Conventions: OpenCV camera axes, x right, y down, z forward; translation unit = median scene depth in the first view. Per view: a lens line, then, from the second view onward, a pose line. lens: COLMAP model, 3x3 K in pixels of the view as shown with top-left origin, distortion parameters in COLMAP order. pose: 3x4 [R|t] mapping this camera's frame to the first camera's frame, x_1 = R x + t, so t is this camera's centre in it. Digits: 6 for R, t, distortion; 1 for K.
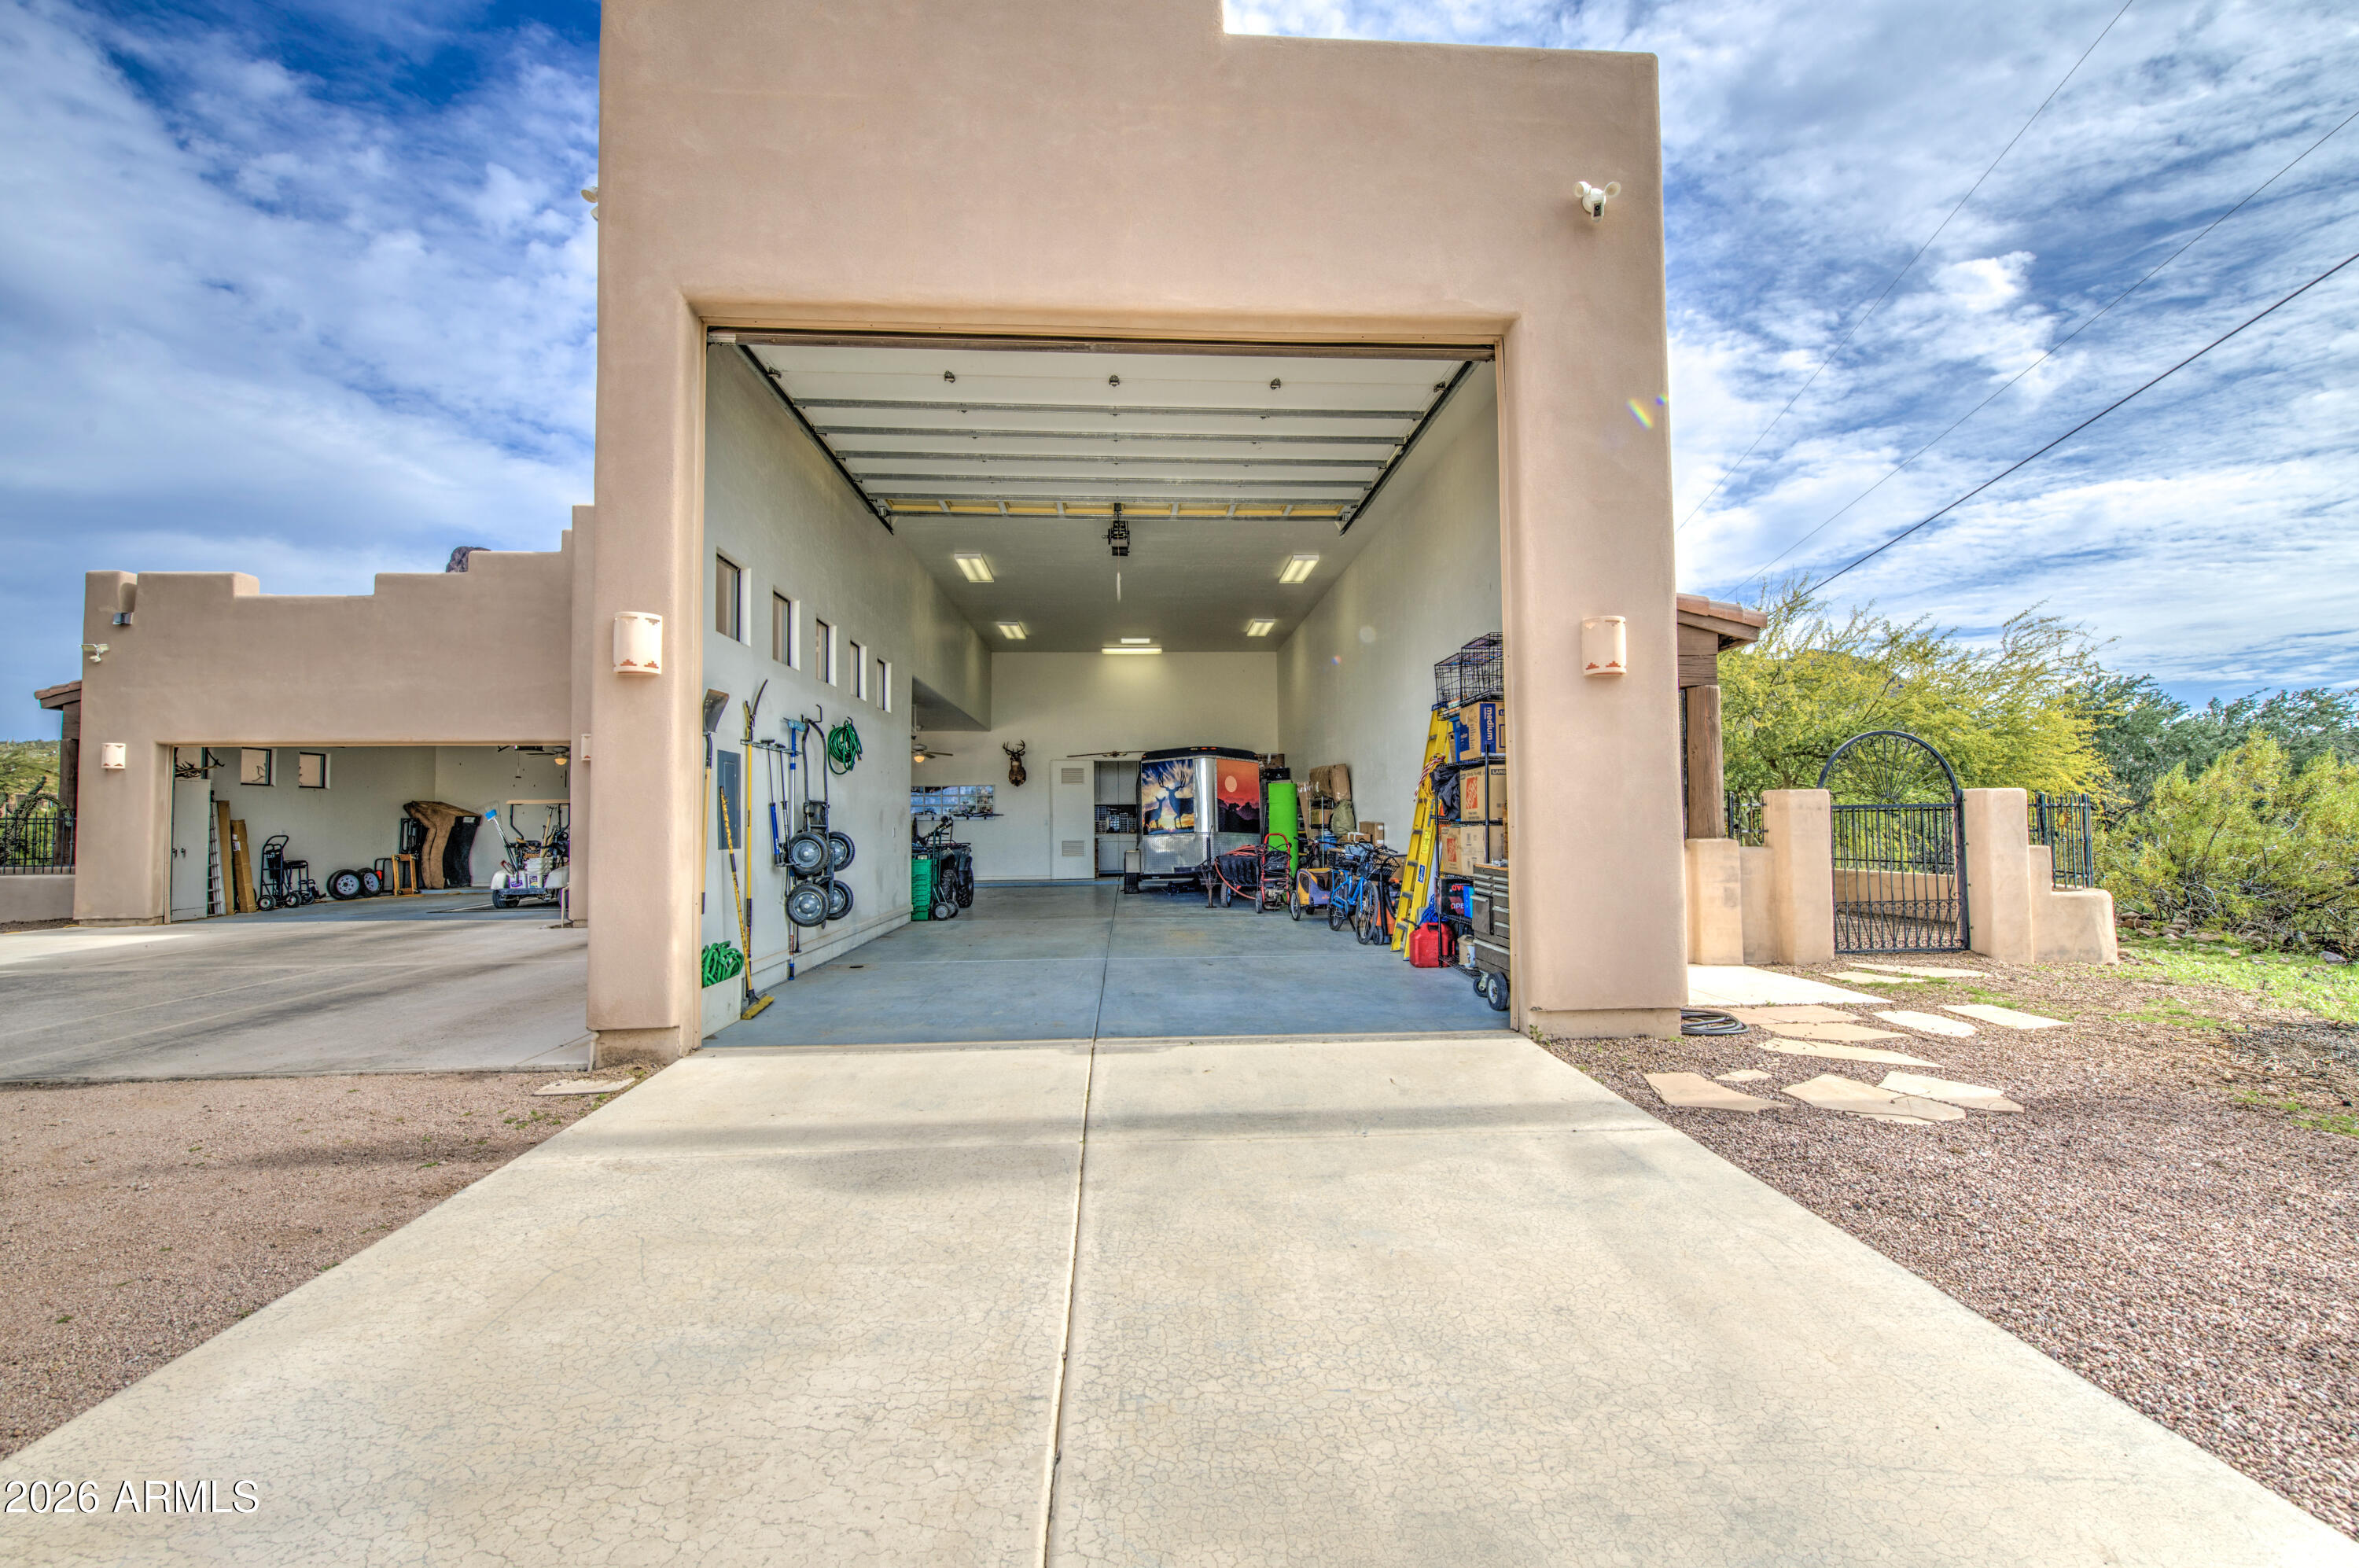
lens RADIAL K [[957.0, 0, 1178.5], [0, 957.0, 759.6], [0, 0, 1]] dist [0.001057, -0.000228]
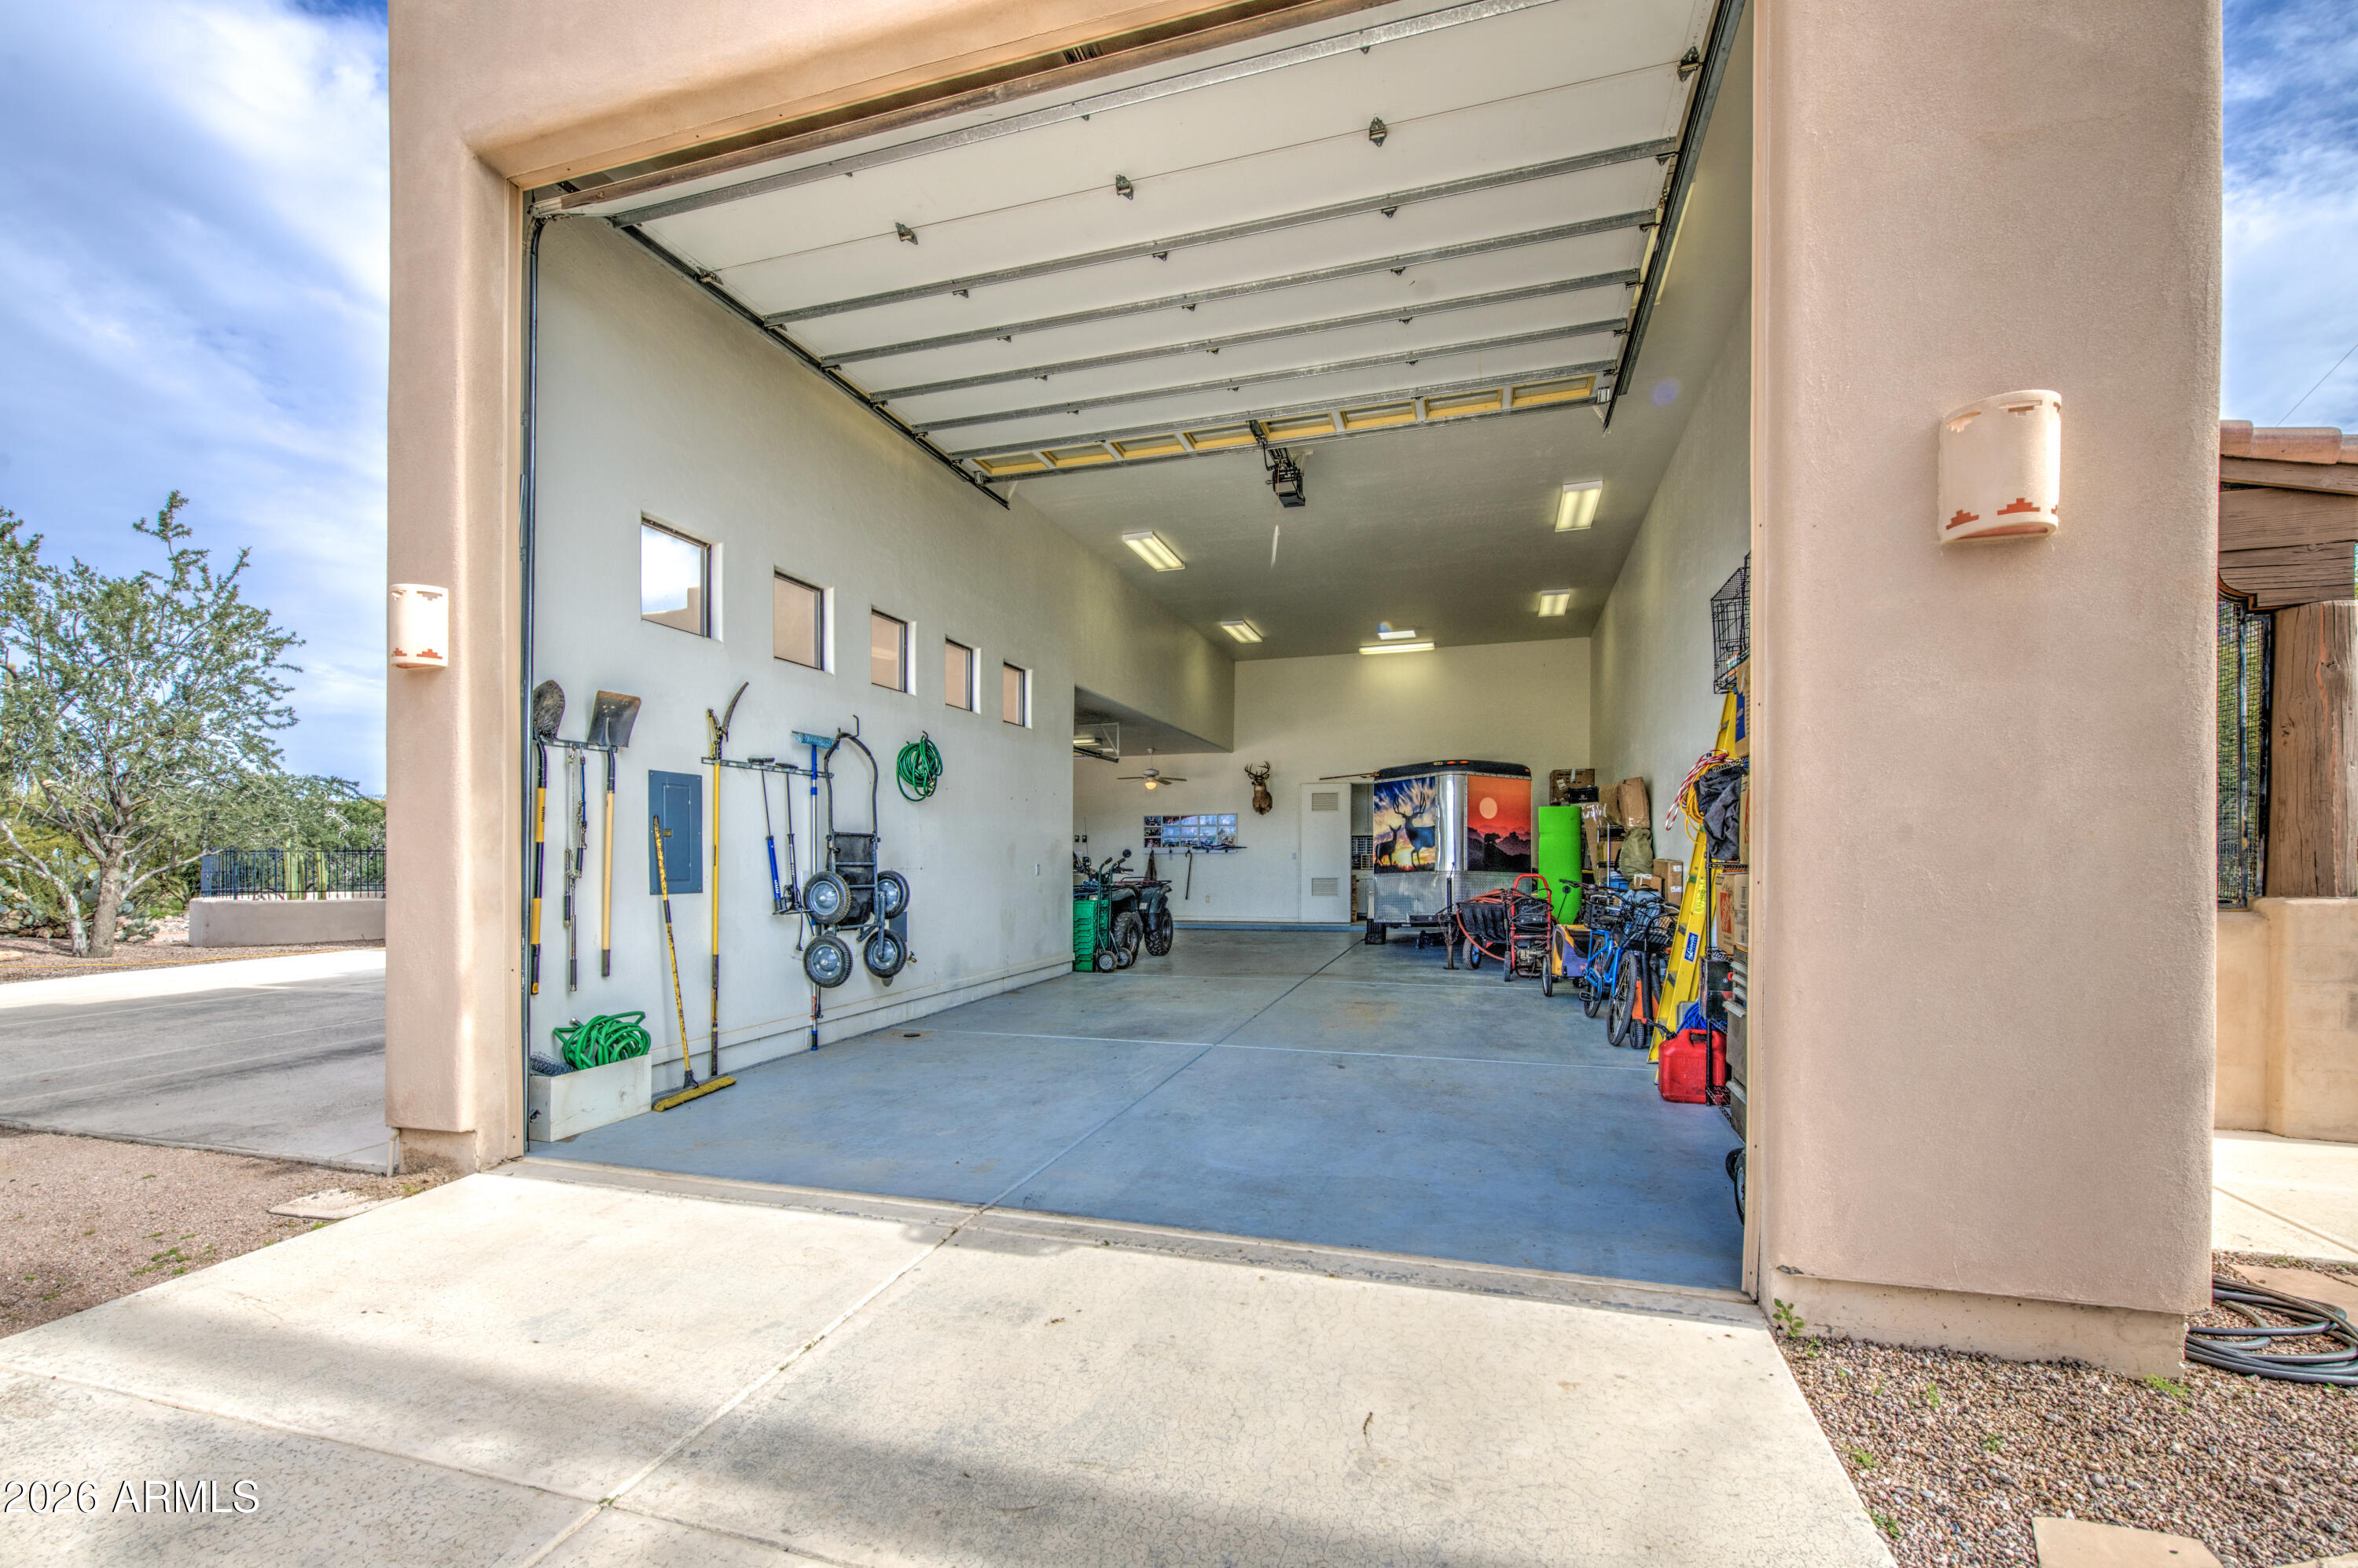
lens RADIAL K [[988.3, 0, 1181.9], [0, 988.3, 857.5], [0, 0, 1]] dist [0.000234, -0.000174]
pose [[0.936784, 0.004136, -0.349884, 0.094793], [0.020203, 0.997623, 0.065886, 0.007326], [0.349325, -0.068790, 0.934473, 0.163330]]
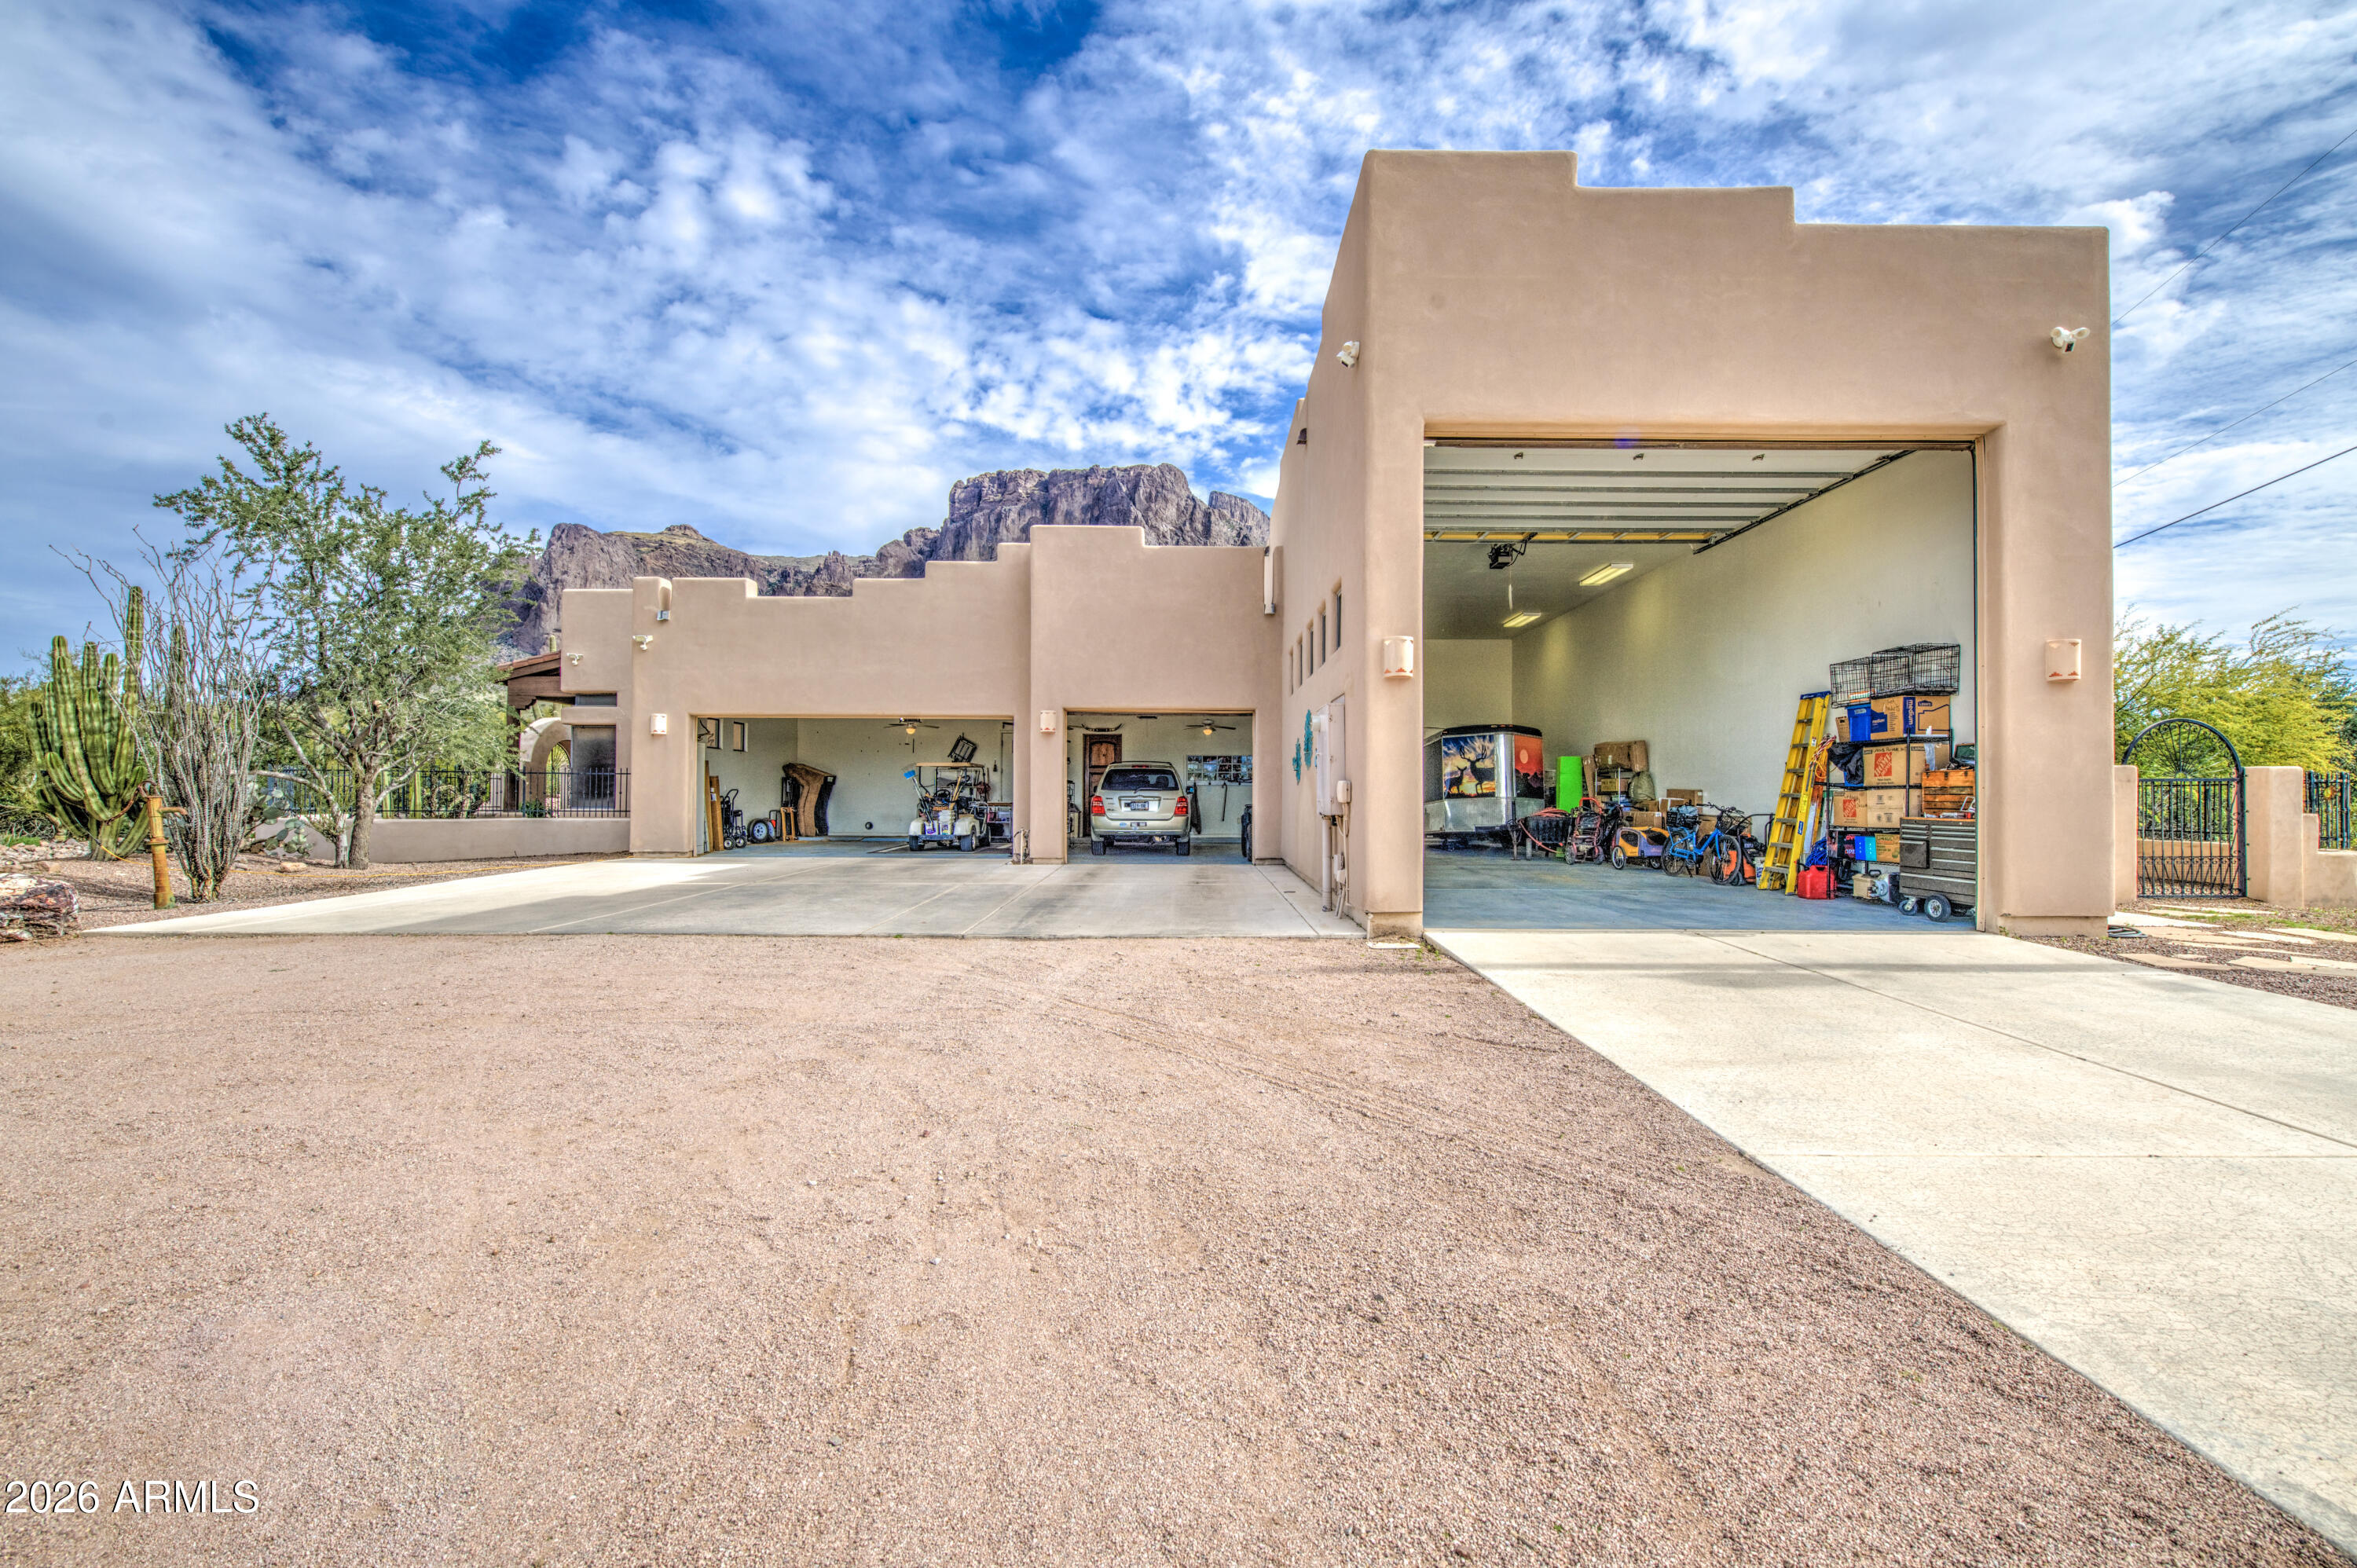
lens RADIAL K [[945.9, 0, 1181.6], [0, 945.9, 795.1], [0, 0, 1]] dist [0.000785, 0.000661]
pose [[0.998411, 0.013572, -0.054697, -0.278778], [-0.009912, 0.997727, 0.066647, -0.000400], [0.055477, -0.065998, 0.996276, -0.167486]]
